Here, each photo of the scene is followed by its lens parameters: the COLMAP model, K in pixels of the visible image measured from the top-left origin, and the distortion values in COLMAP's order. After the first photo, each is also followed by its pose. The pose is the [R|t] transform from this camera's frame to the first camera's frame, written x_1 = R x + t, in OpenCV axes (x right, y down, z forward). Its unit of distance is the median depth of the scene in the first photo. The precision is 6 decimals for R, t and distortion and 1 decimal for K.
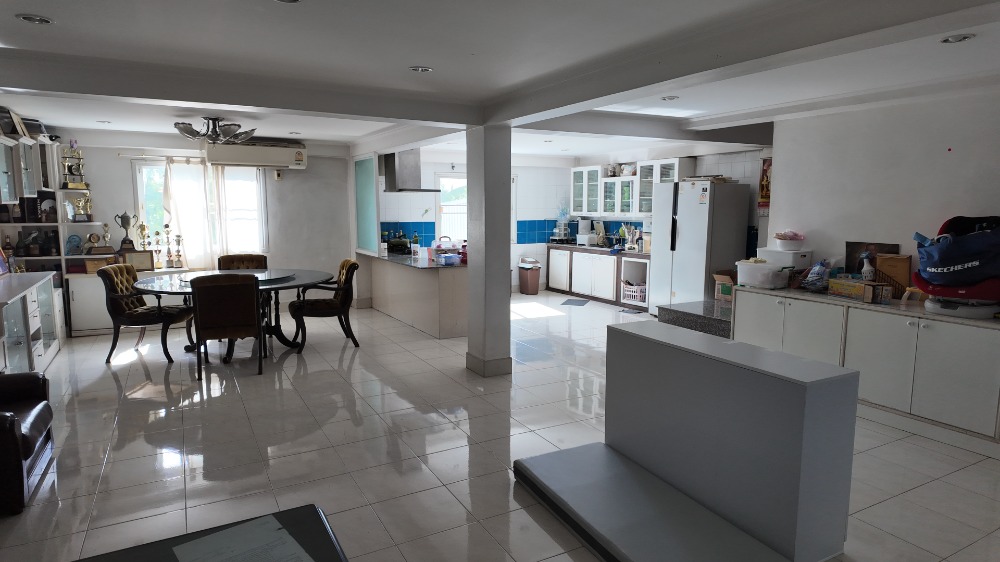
lens RADIAL K [[584.3, 0, 500.4], [0, 584.3, 279.0], [0, 0, 1]] dist [0.032576, -0.020675]
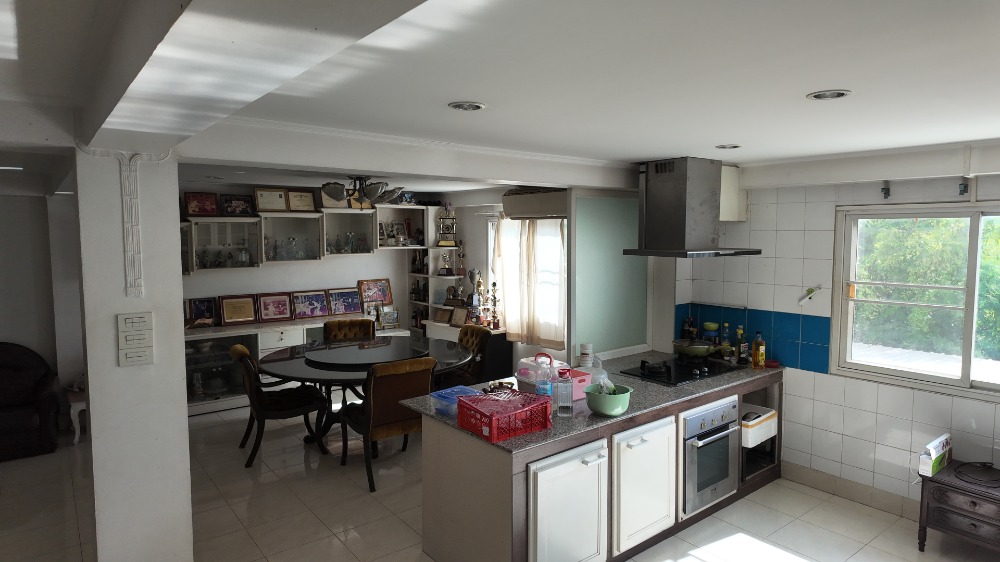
lens RADIAL K [[584.3, 0, 500.8], [0, 584.3, 280.0], [0, 0, 1]] dist [0.032576, -0.020675]
pose [[0.157227, 0.076359, -0.984606, 0.371901], [-0.124429, 0.990593, 0.056954, -0.154755], [0.979692, 0.113559, 0.165249, 0.869886]]
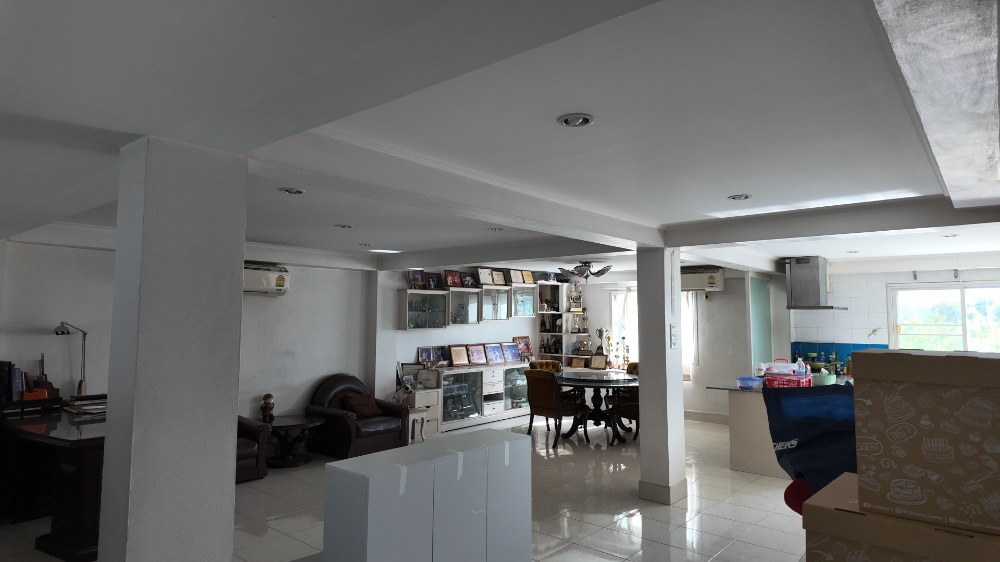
lens RADIAL K [[584.3, 0, 496.0], [0, 584.3, 277.1], [0, 0, 1]] dist [0.032576, -0.020675]
pose [[0.333762, -0.066623, -0.940300, 0.616116], [-0.122408, 0.985990, -0.113310, -0.040617], [0.934676, 0.152919, 0.320931, 0.282466]]
